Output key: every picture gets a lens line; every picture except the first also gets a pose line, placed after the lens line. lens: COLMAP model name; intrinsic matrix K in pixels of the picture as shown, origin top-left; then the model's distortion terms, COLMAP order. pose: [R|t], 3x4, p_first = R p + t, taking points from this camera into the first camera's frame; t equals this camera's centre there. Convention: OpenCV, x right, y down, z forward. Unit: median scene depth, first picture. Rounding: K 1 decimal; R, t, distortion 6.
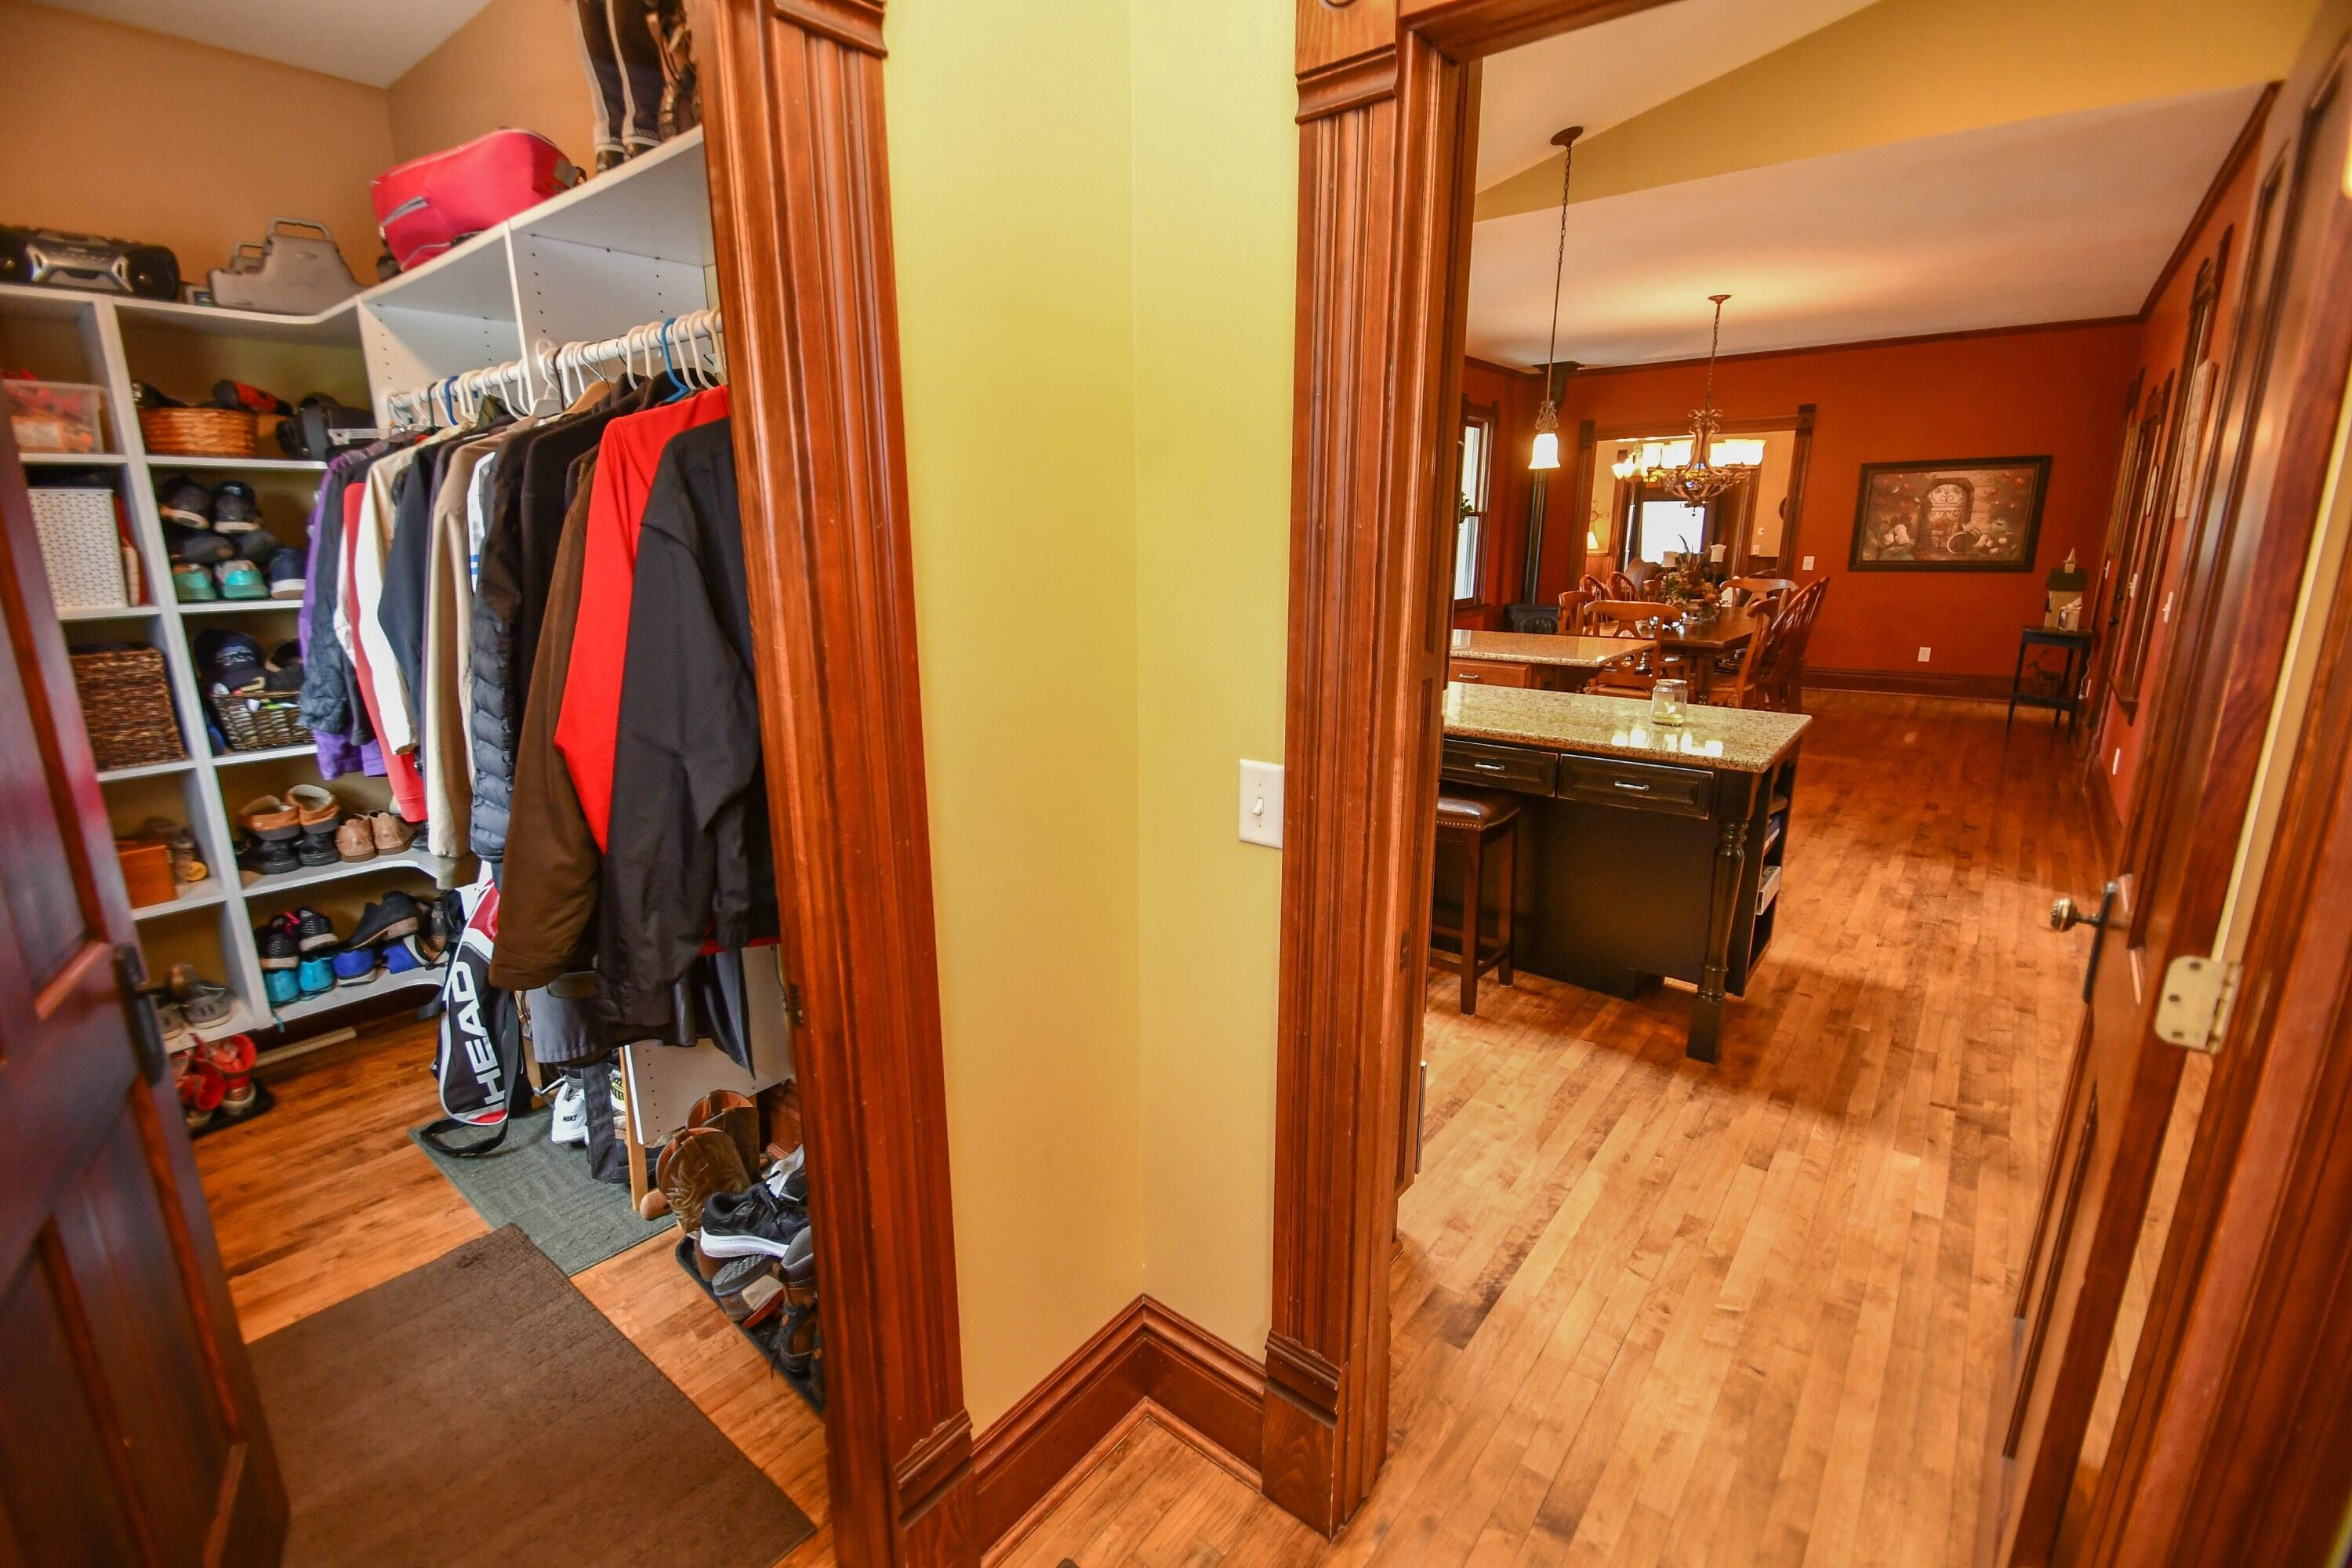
lens RADIAL K [[1037.3, 0, 1151.2], [0, 1037.3, 780.8], [0, 0, 1]] dist [0.011893, -0.013960]
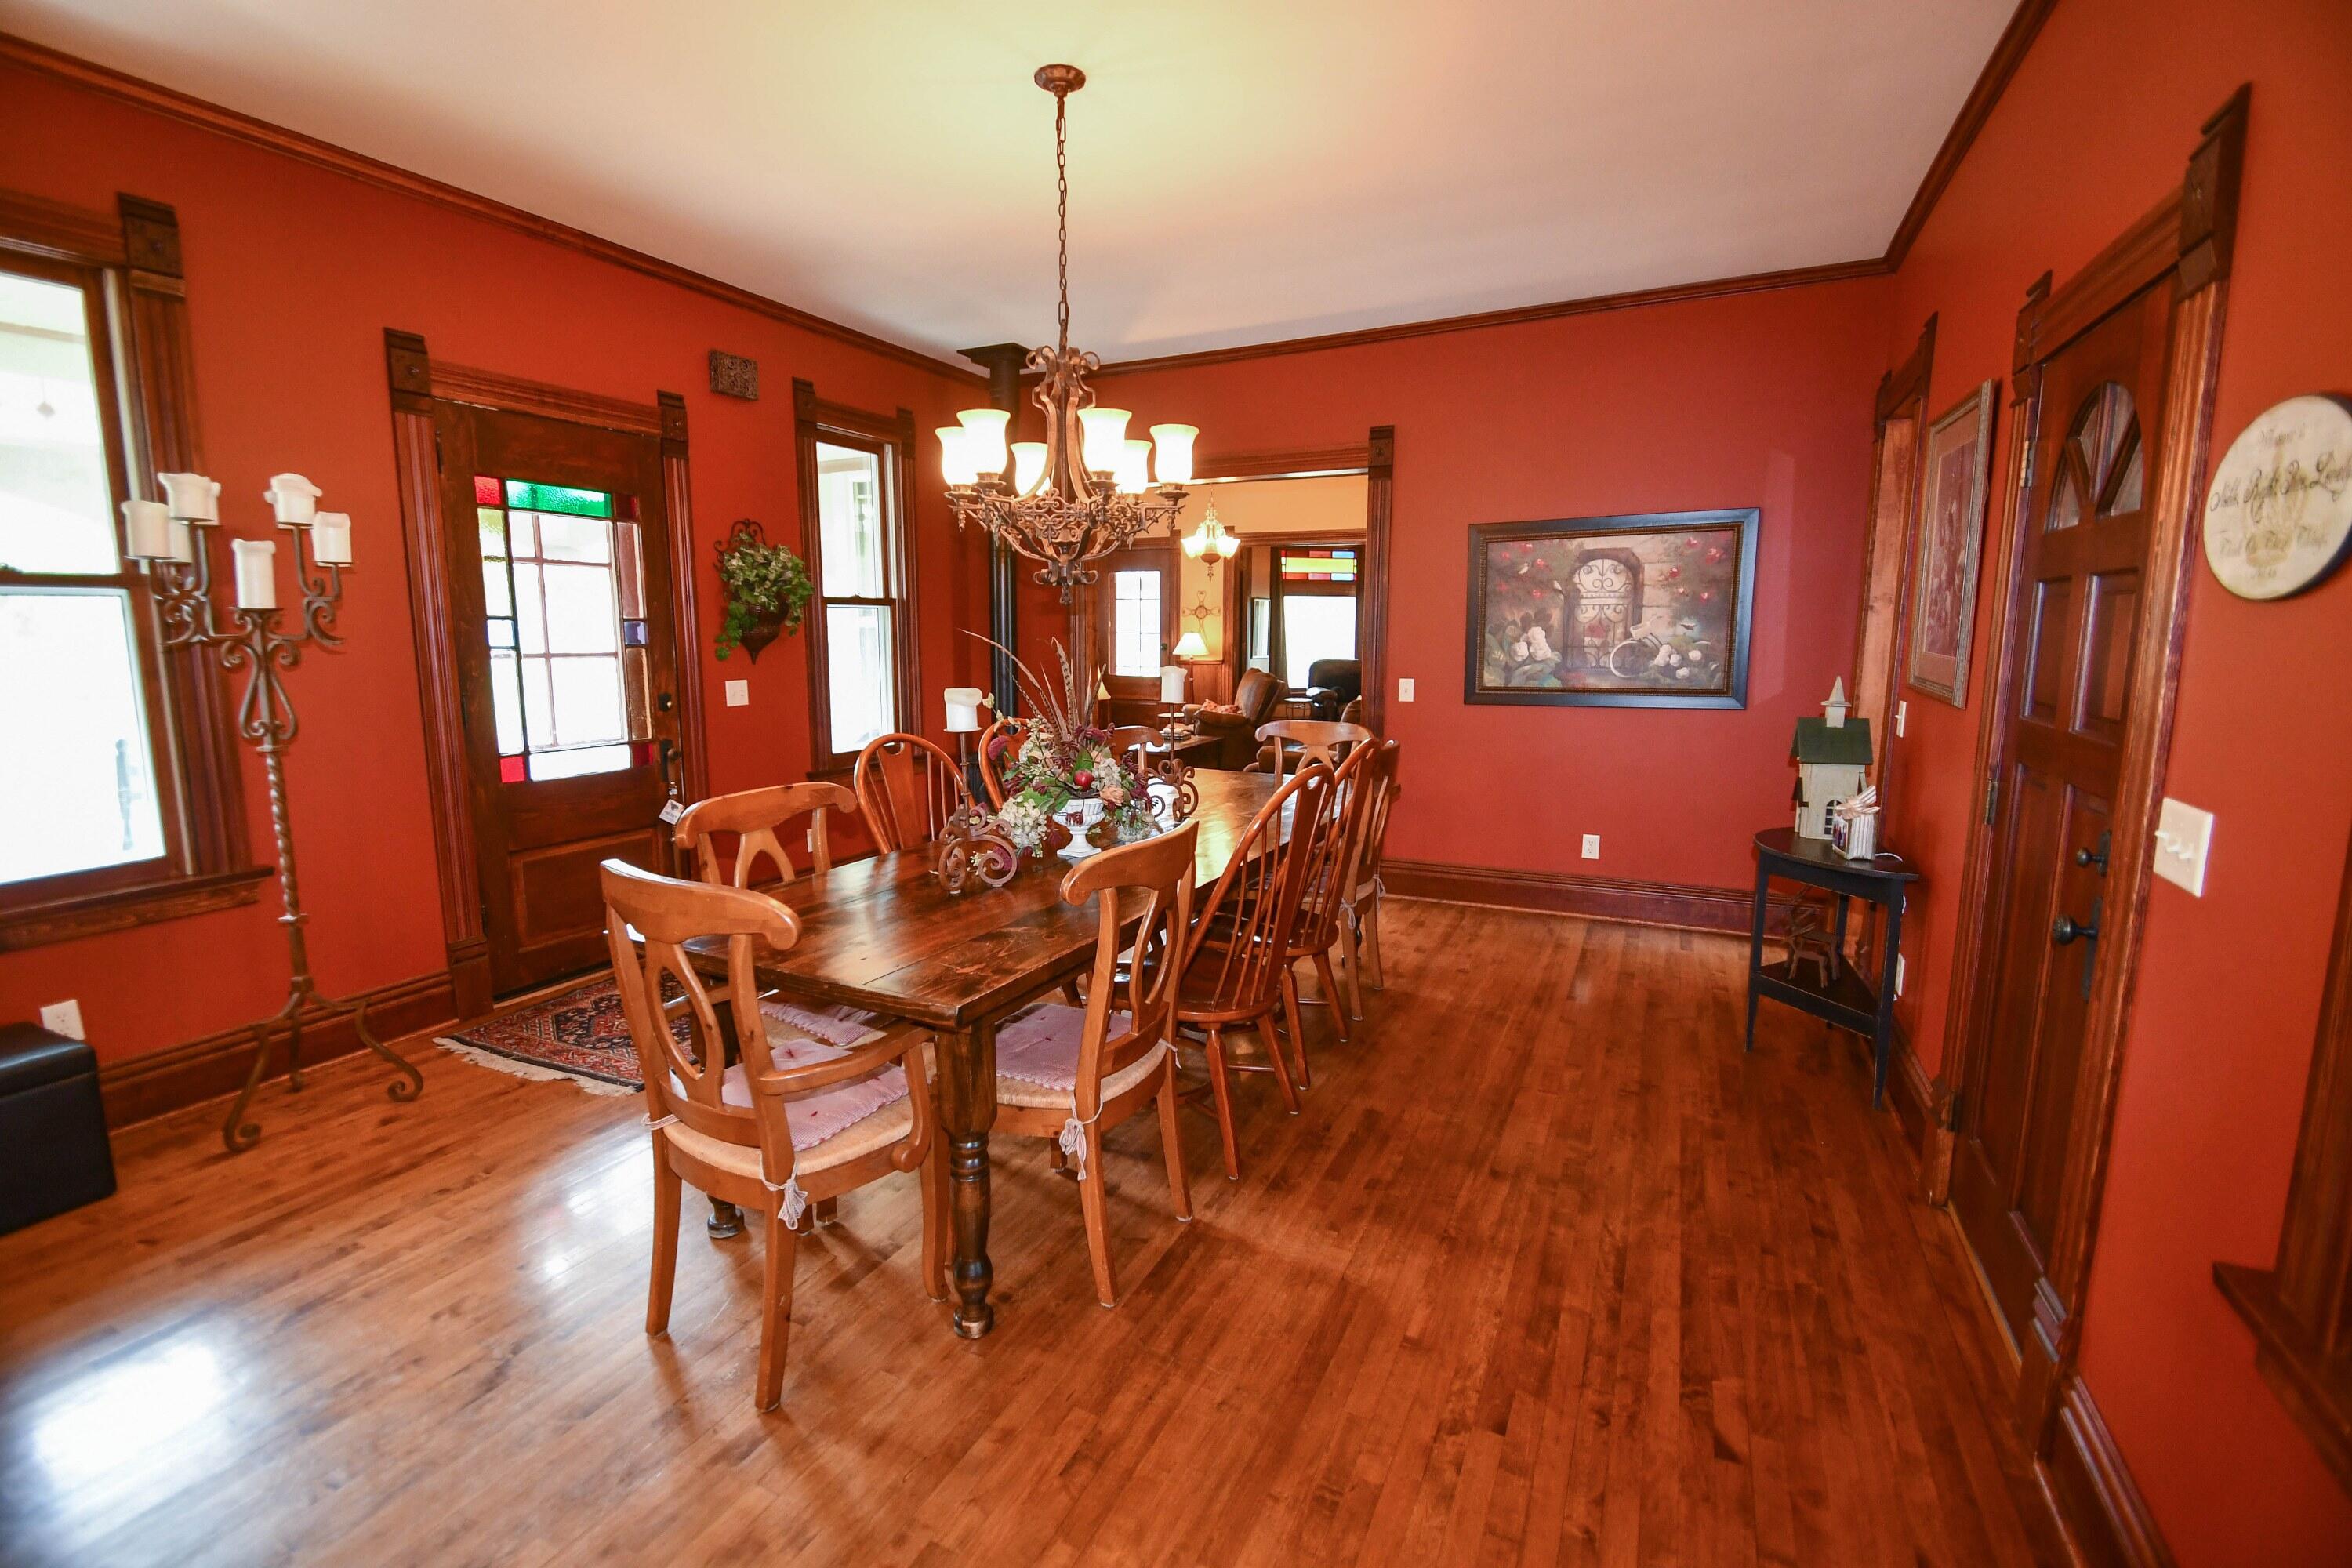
lens RADIAL K [[1037.3, 0, 1147.9], [0, 1037.3, 776.6], [0, 0, 1]] dist [0.011893, -0.013960]
pose [[0.976518, -0.021443, 0.214368, 0.394665], [0.041223, 0.995247, -0.088232, -0.124827], [-0.211457, 0.094997, 0.972760, 0.504368]]
